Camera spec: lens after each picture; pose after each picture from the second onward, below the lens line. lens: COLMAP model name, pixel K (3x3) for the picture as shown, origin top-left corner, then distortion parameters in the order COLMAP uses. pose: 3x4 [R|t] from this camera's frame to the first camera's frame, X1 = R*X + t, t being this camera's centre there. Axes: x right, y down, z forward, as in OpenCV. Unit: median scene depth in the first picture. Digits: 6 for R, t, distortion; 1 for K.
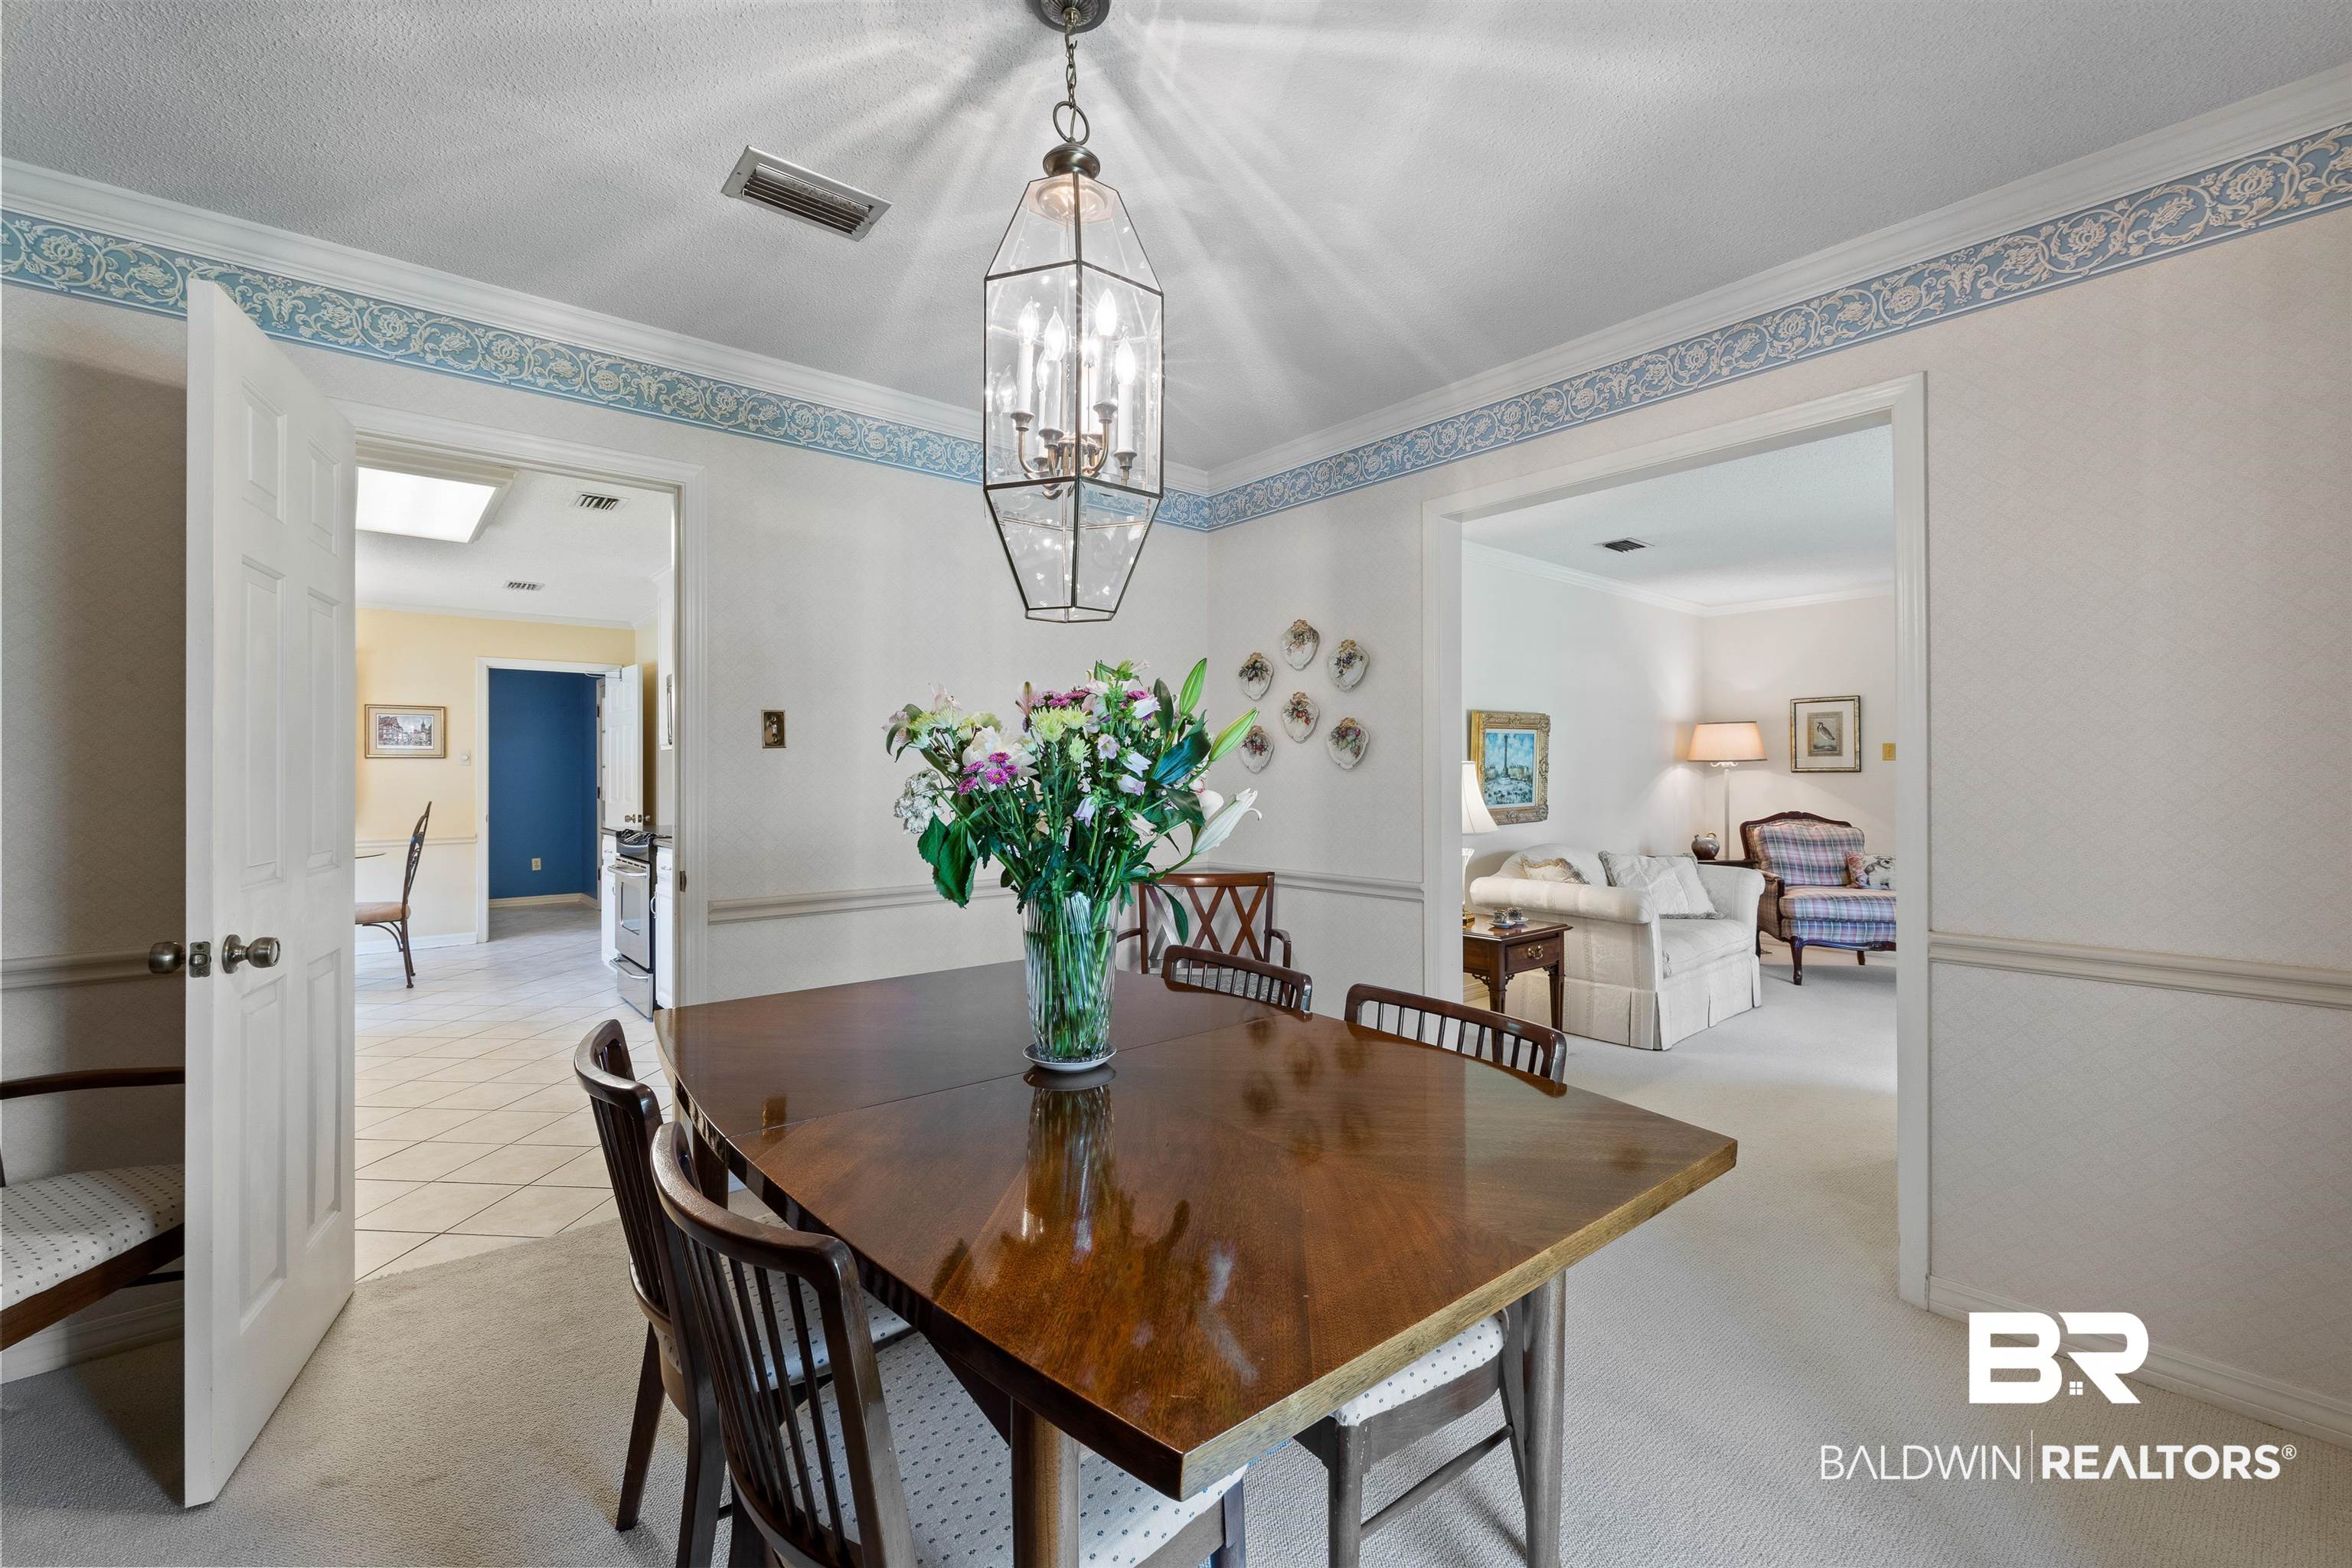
lens RADIAL K [[988.8, 0, 1174.7], [0, 988.8, 772.5], [0, 0, 1]] dist [-0.000021, 0.000264]
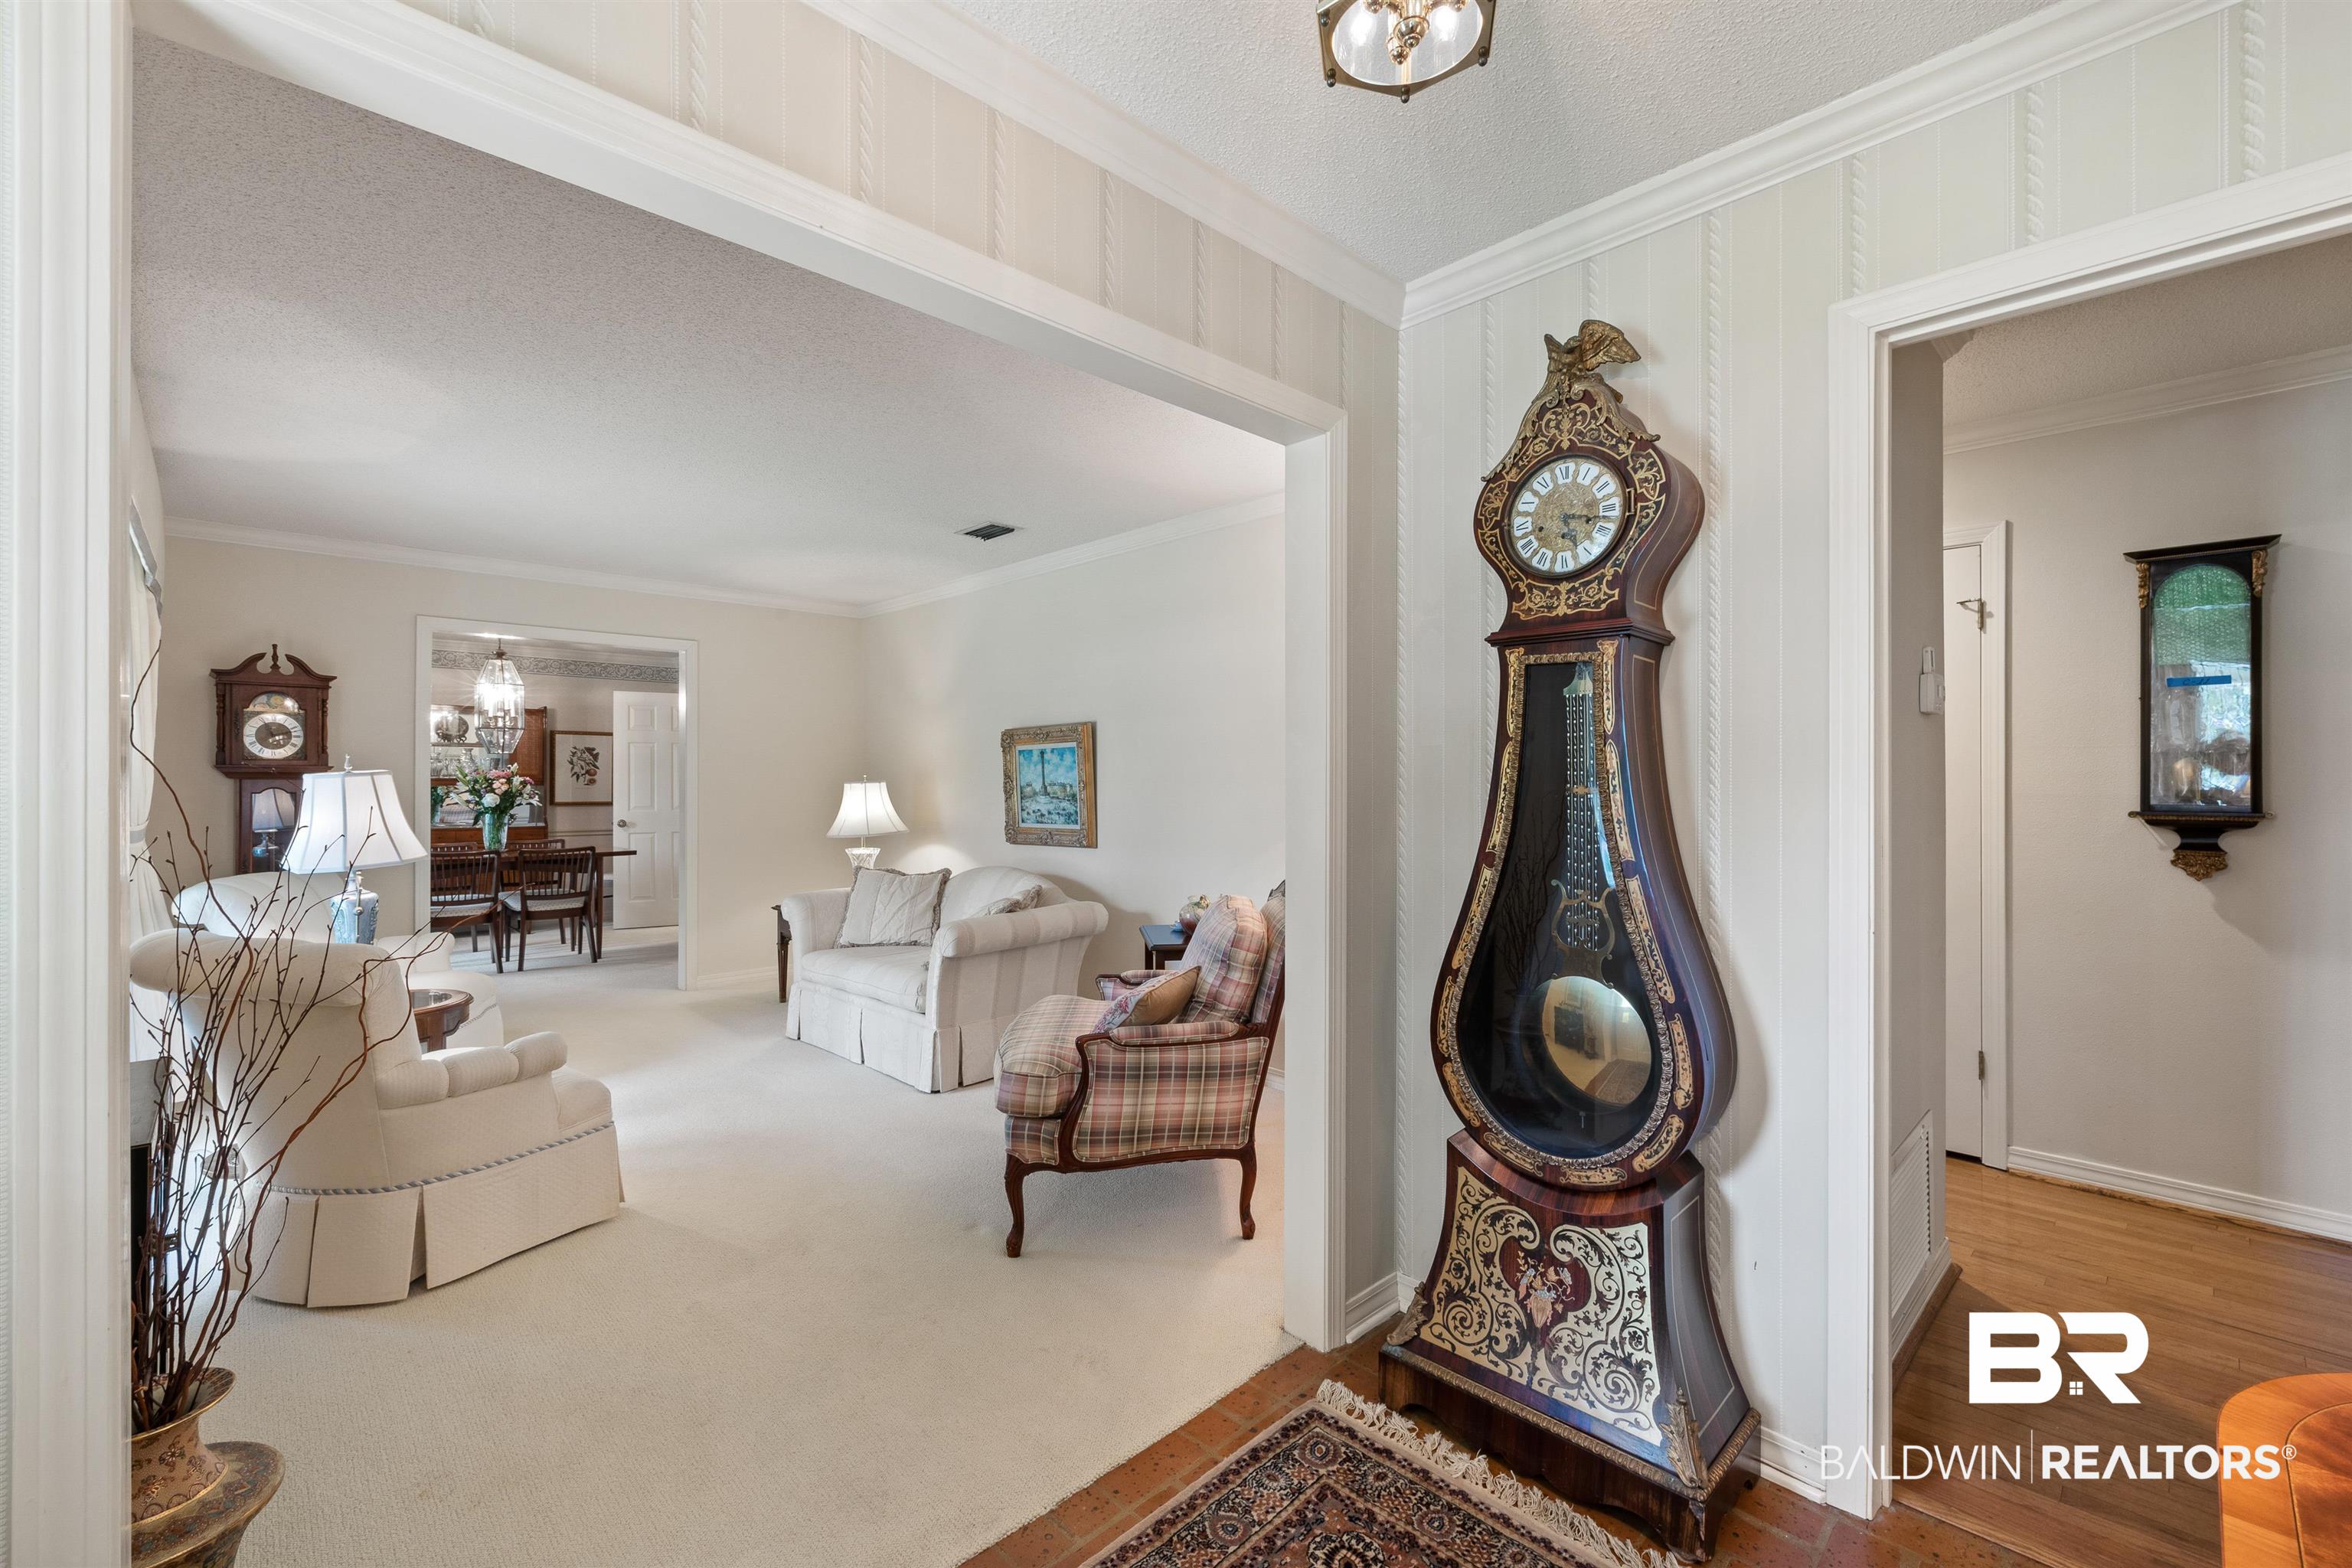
lens RADIAL K [[988.8, 0, 1174.7], [0, 988.8, 772.5], [0, 0, 1]] dist [-0.000021, 0.000264]
pose [[0.070178, -0.000302, -0.997534, 1.282951], [0.007146, 0.999974, 0.000200, -0.016293], [0.997509, -0.007143, 0.070178, 1.059626]]
